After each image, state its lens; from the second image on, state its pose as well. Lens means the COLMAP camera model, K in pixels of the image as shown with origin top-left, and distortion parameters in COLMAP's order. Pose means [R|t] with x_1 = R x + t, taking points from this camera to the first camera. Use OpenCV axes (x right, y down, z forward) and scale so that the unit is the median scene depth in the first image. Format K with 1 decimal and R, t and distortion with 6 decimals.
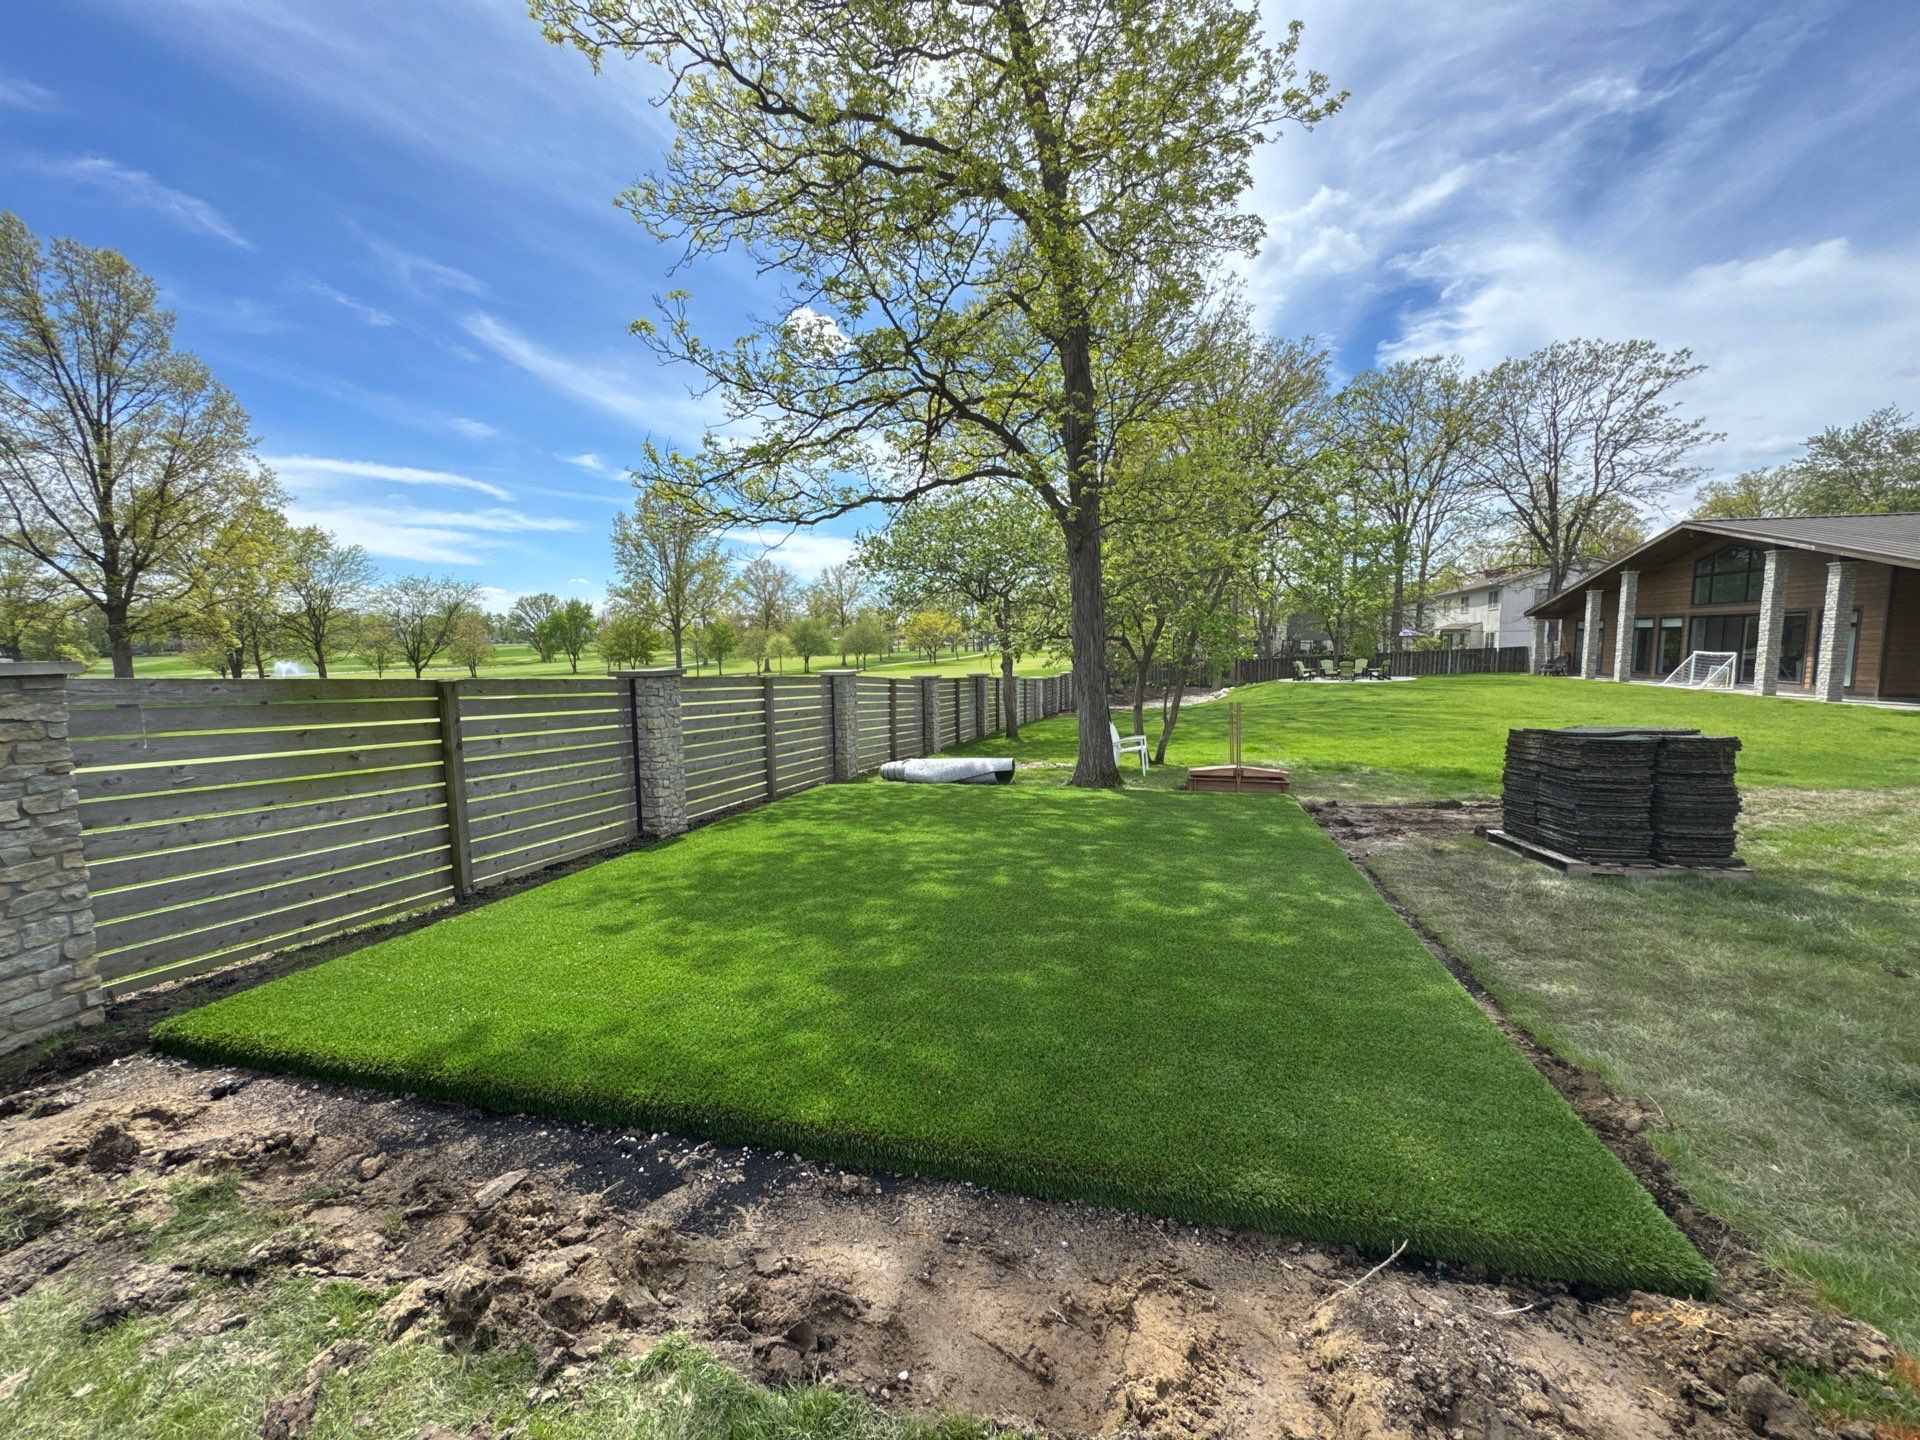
lens RADIAL K [[766.4, 0, 954.1], [0, 766.4, 713.9], [0, 0, 1]] dist [0.001774, 0.000253]
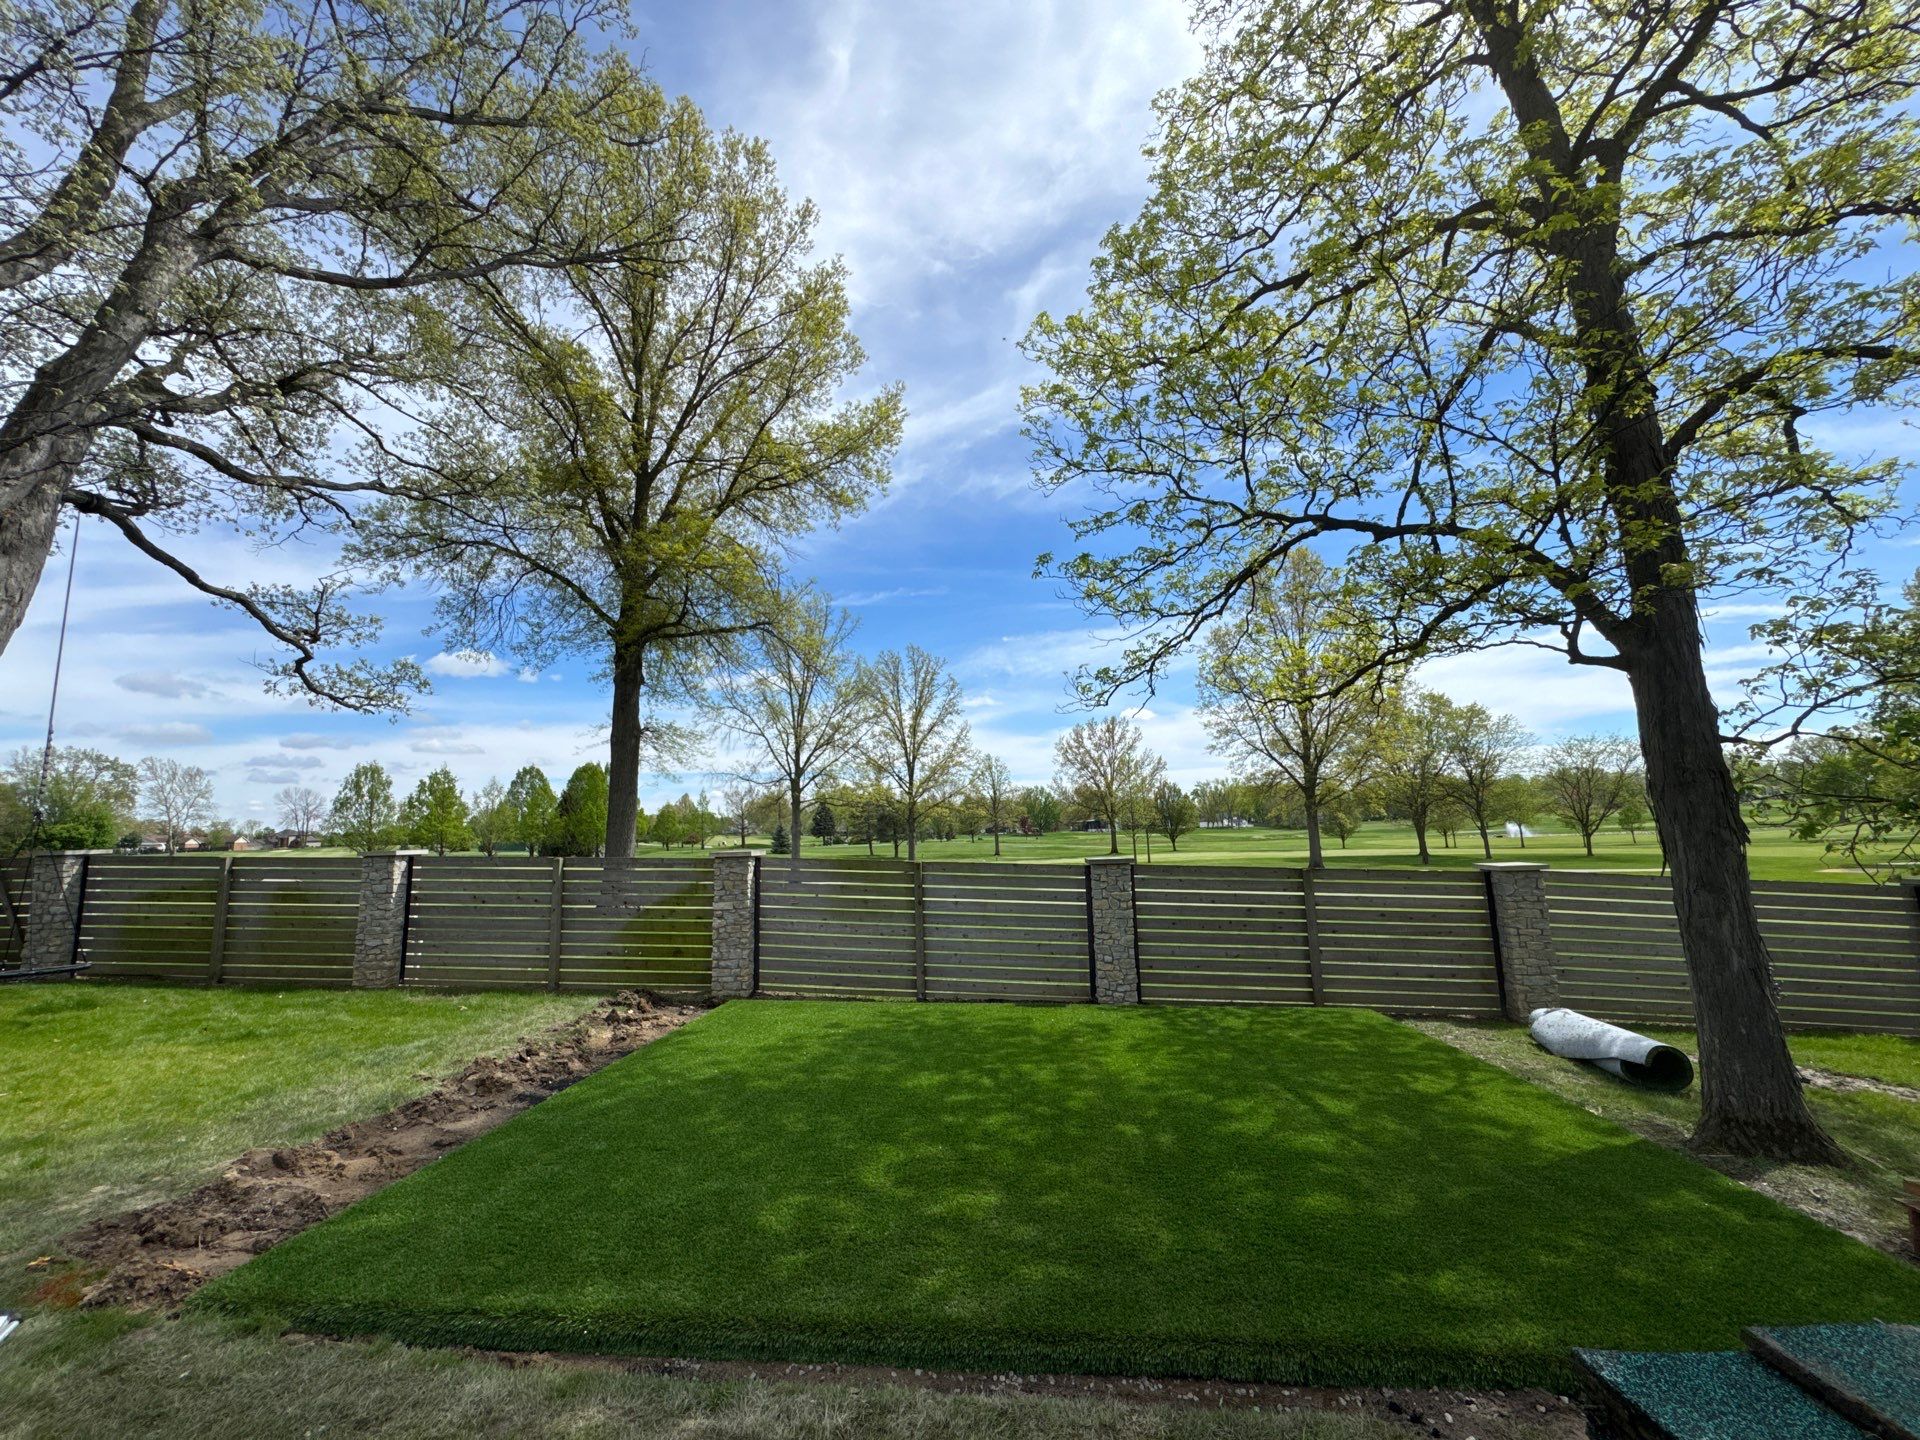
lens RADIAL K [[757.2, 0, 960.0], [0, 757.2, 720.0], [0, 0, 1]] dist [-0.001185, 0.000294]
pose [[0.207467, -0.134337, -0.968974, 0.190365], [-0.065105, 0.986434, -0.150698, -0.020269], [0.976073, 0.094350, 0.195907, 0.138108]]
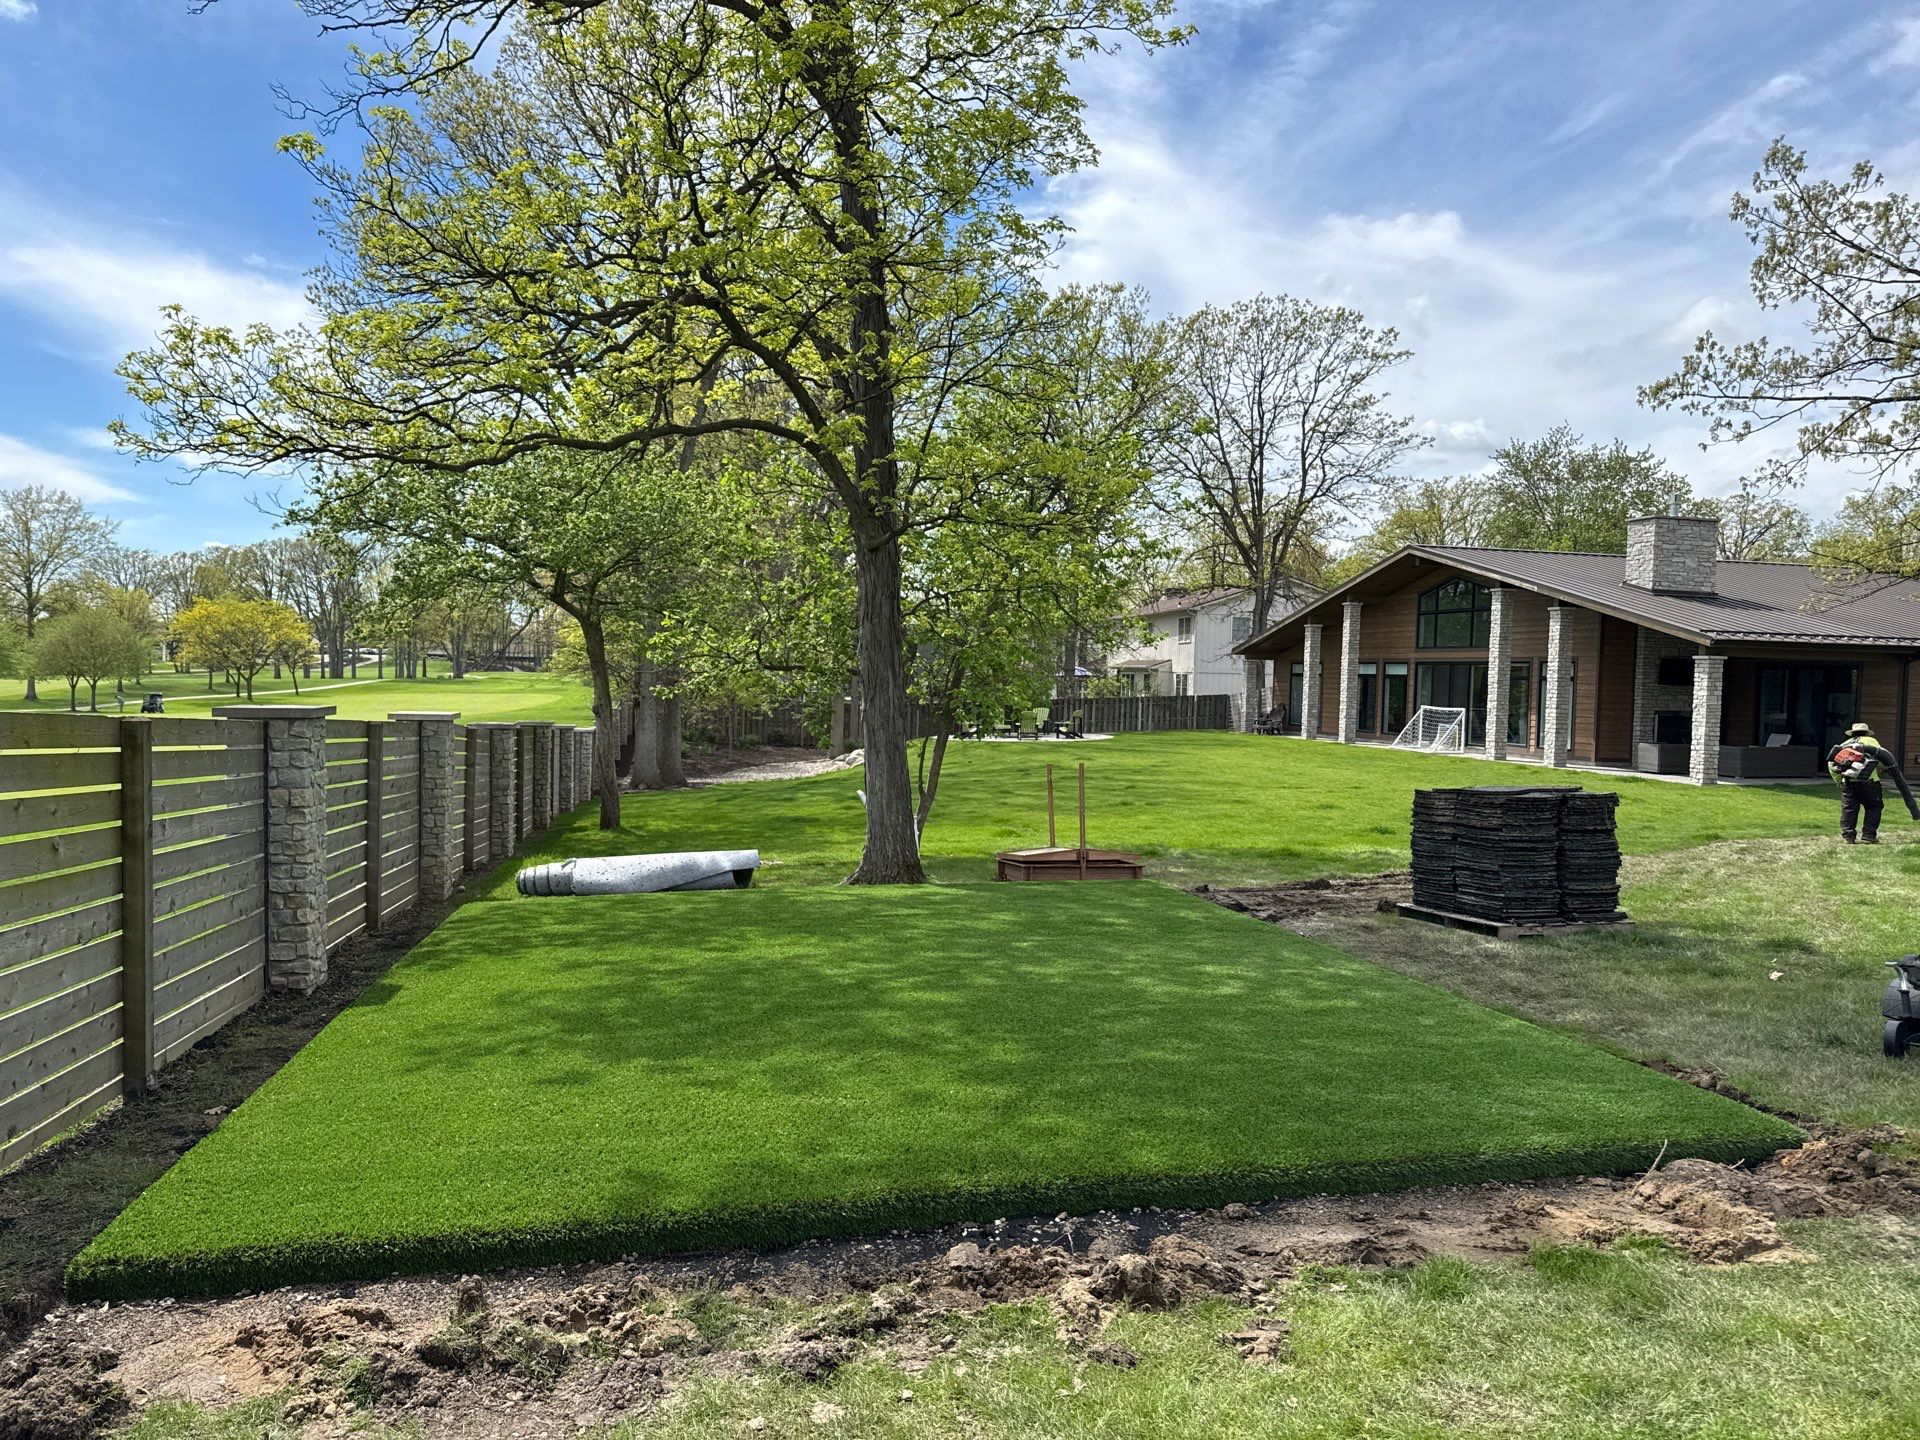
lens RADIAL K [[1318.2, 0, 960.0], [0, 1318.2, 720.0], [0, 0, 1]] dist [0.133058, -0.199752]
pose [[0.895066, 0.013881, 0.445717, -0.100777], [0.011237, 0.998496, -0.053660, 0.003531], [-0.445792, 0.053038, 0.893564, -0.038695]]
